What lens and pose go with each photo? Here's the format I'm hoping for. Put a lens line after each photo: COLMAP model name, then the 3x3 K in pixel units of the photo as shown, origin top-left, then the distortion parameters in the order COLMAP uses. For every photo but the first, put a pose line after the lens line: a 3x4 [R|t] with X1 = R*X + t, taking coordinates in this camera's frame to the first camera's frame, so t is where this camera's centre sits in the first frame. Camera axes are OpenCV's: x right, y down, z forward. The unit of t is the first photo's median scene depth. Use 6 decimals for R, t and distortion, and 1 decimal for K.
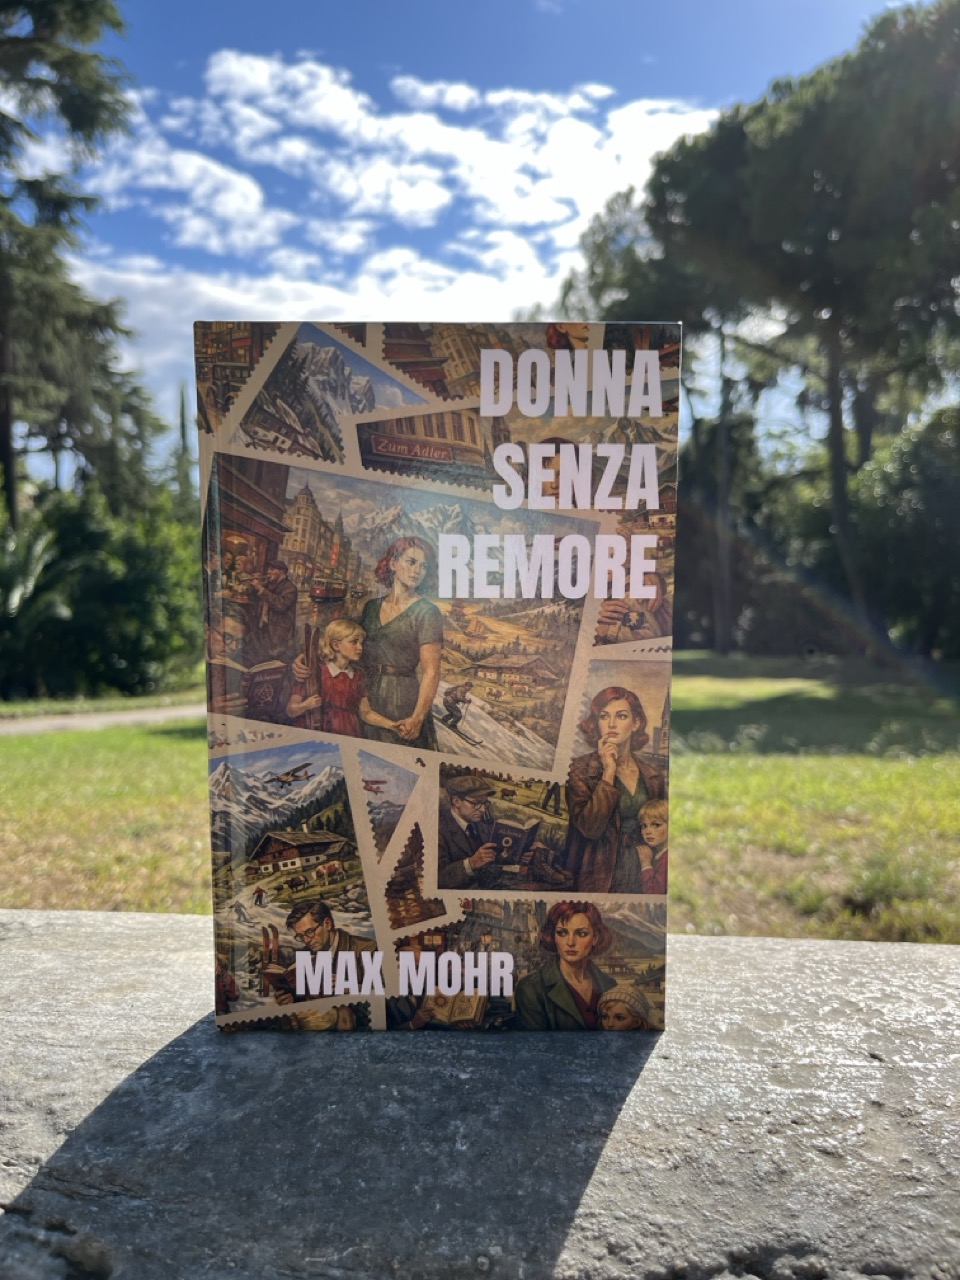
lens RADIAL K [[982.5, 0, 474.6], [0, 982.5, 640.4], [0, 0, 1]] dist [0.022267, -0.074025]
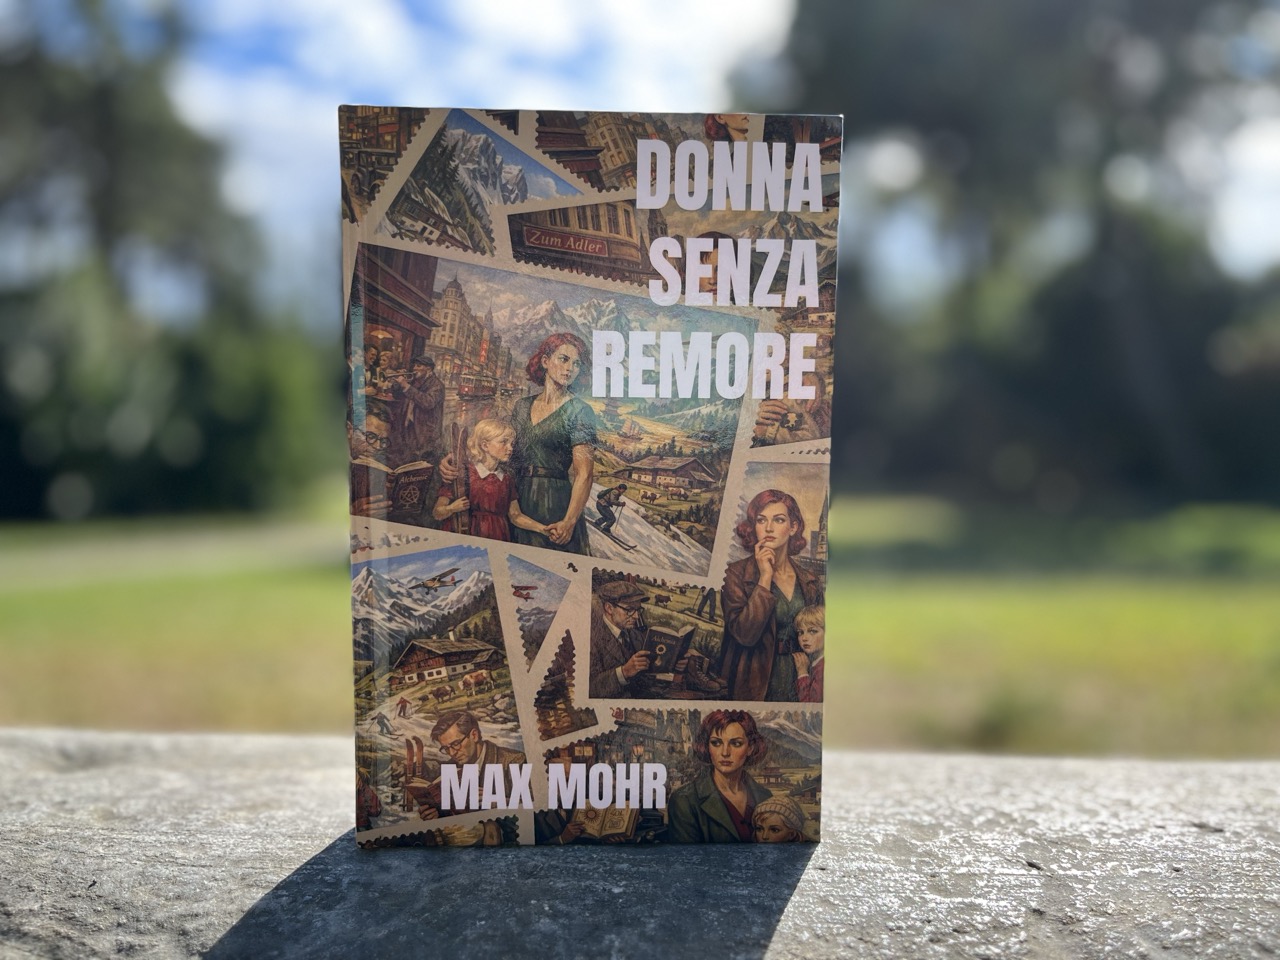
lens RADIAL K [[982.5, 0, 639.3], [0, 982.5, 478.4], [0, 0, 1]] dist [0.022267, -0.074025]
pose [[0.999096, 0.003651, 0.042360, -0.030714], [-0.003710, 0.999992, 0.001323, 0.035367], [-0.042355, -0.001479, 0.999102, 0.030635]]
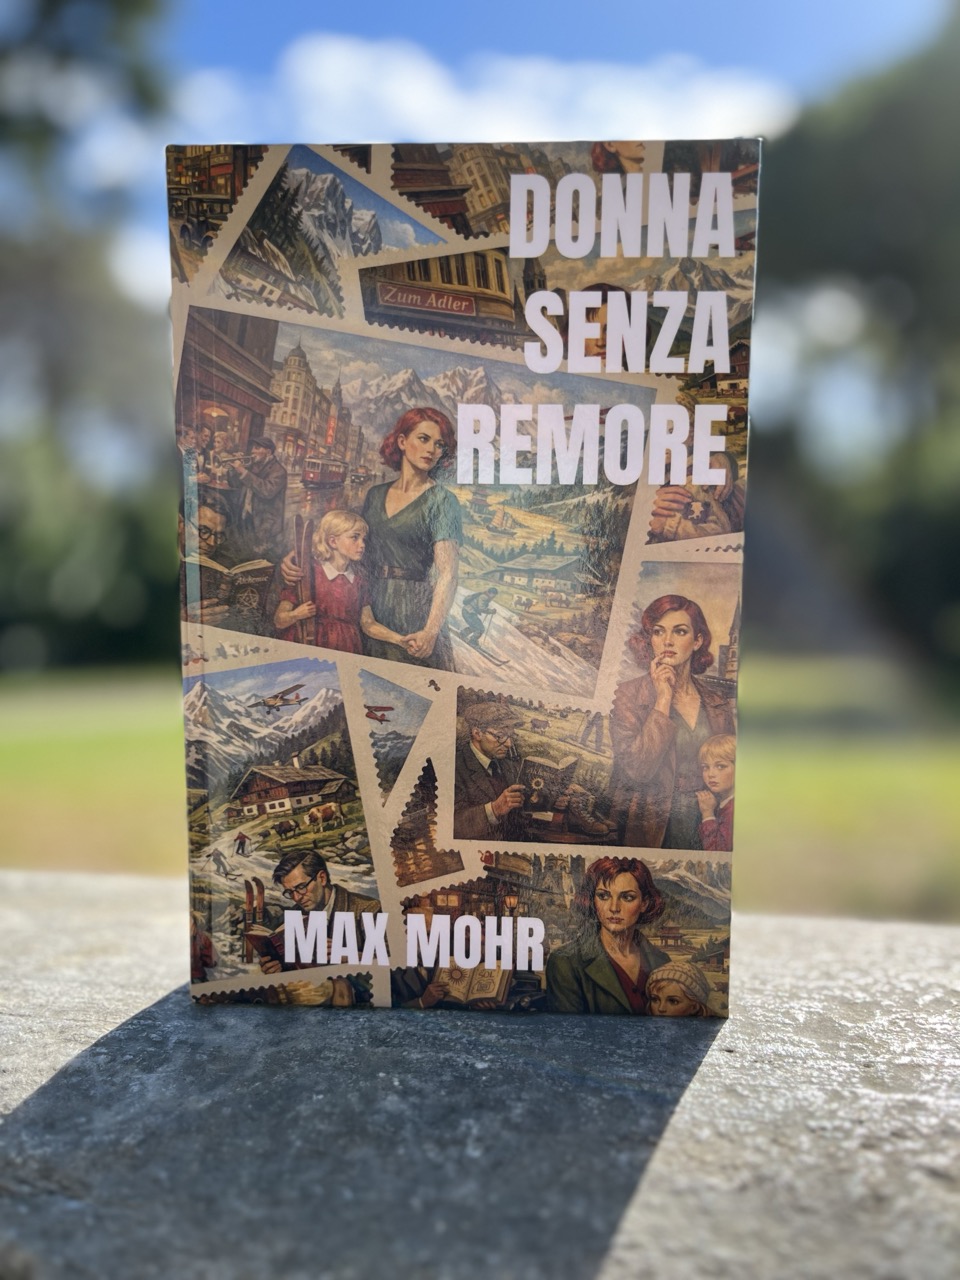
lens RADIAL K [[982.5, 0, 476.3], [0, 982.5, 639.6], [0, 0, 1]] dist [0.022267, -0.074025]
pose [[0.998597, 0.010993, -0.051800, 0.023229], [-0.010883, 0.999938, 0.002402, 0.084554], [0.051823, -0.001835, 0.998655, 0.177934]]
